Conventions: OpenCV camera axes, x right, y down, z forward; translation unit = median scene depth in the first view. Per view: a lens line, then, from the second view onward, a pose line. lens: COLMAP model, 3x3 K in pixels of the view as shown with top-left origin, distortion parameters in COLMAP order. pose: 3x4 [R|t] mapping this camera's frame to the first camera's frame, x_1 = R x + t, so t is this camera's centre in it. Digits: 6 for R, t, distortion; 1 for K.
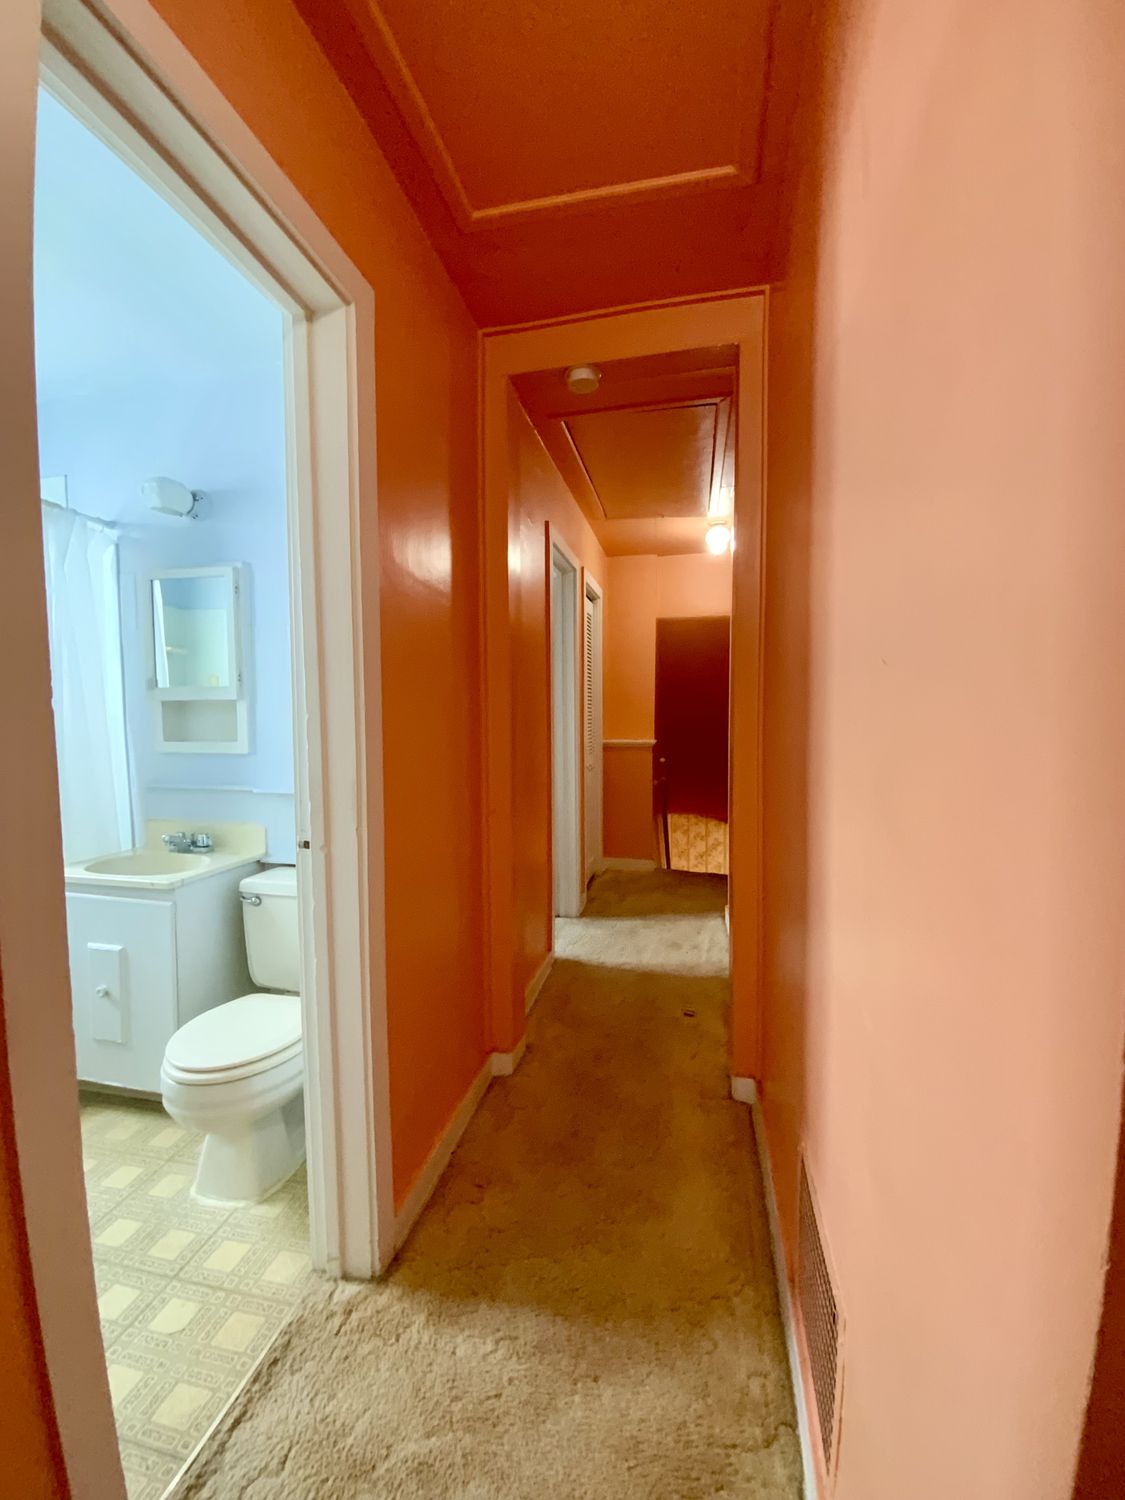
lens RADIAL K [[615.7, 0, 558.7], [0, 615.7, 752.3], [0, 0, 1]] dist [0.002245, -0.000255]
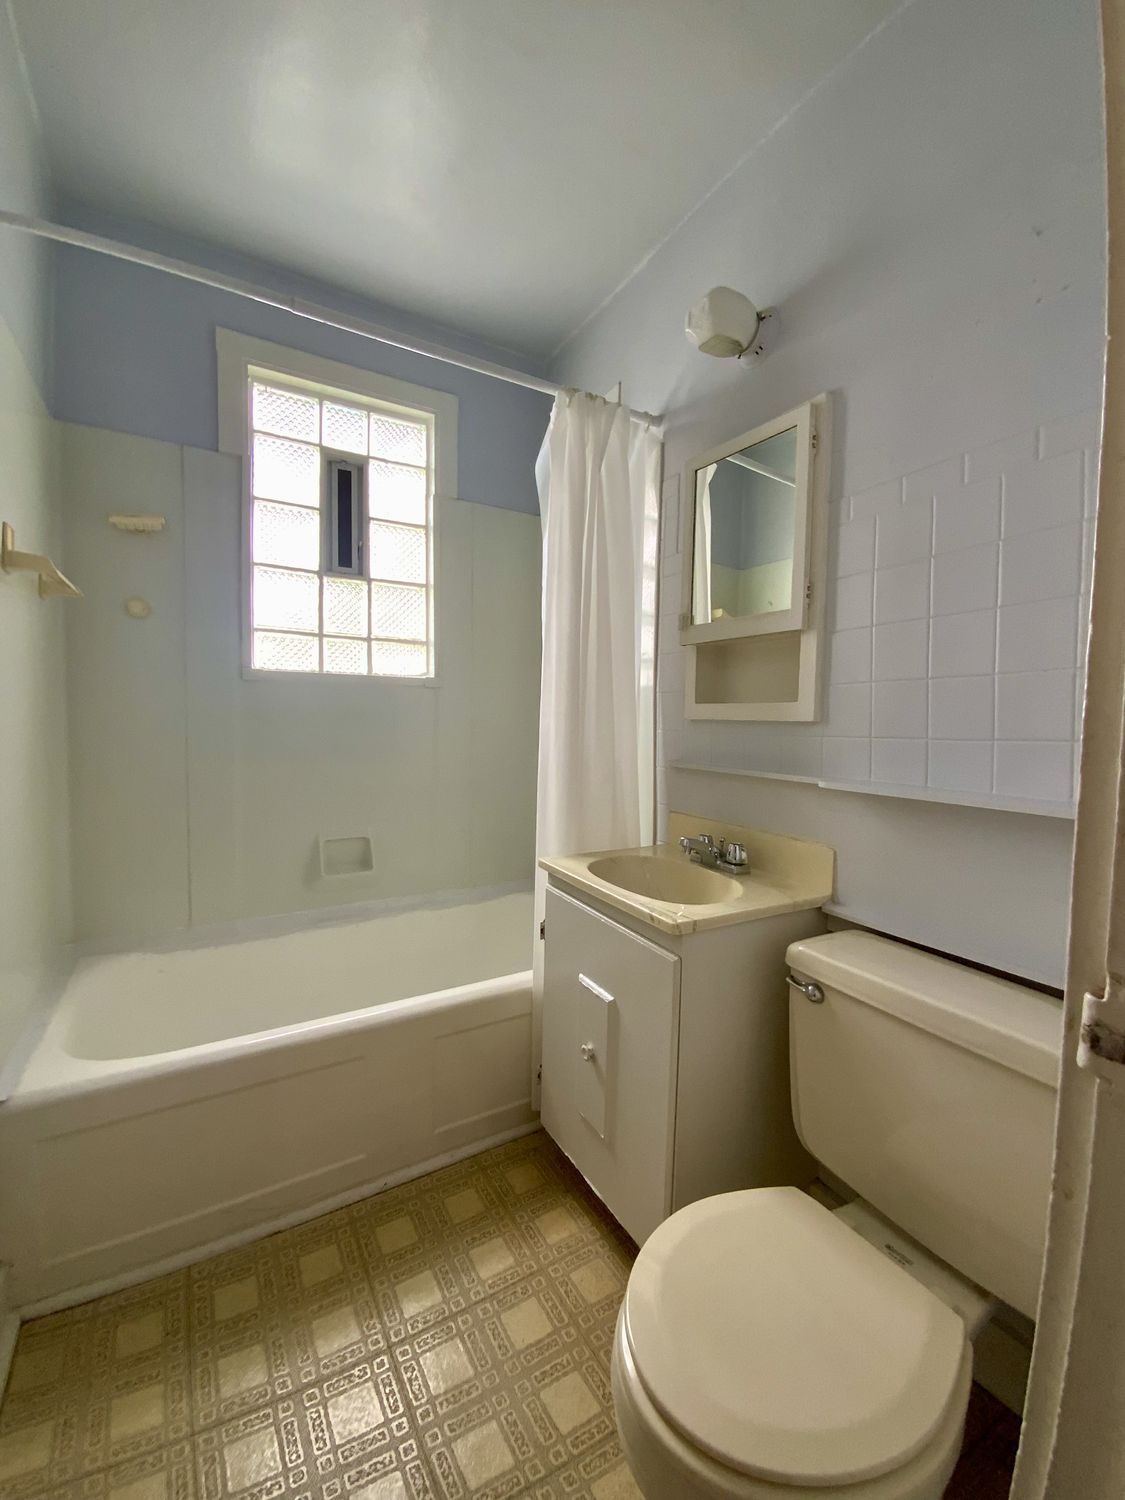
lens RADIAL K [[615.7, 0, 553.2], [0, 615.7, 745.1], [0, 0, 1]] dist [0.002245, -0.000255]
pose [[0.667627, 0.051091, -0.742741, -0.235202], [-0.065348, 0.997813, 0.009898, 0.036457], [0.741623, 0.041929, 0.669506, 0.428212]]
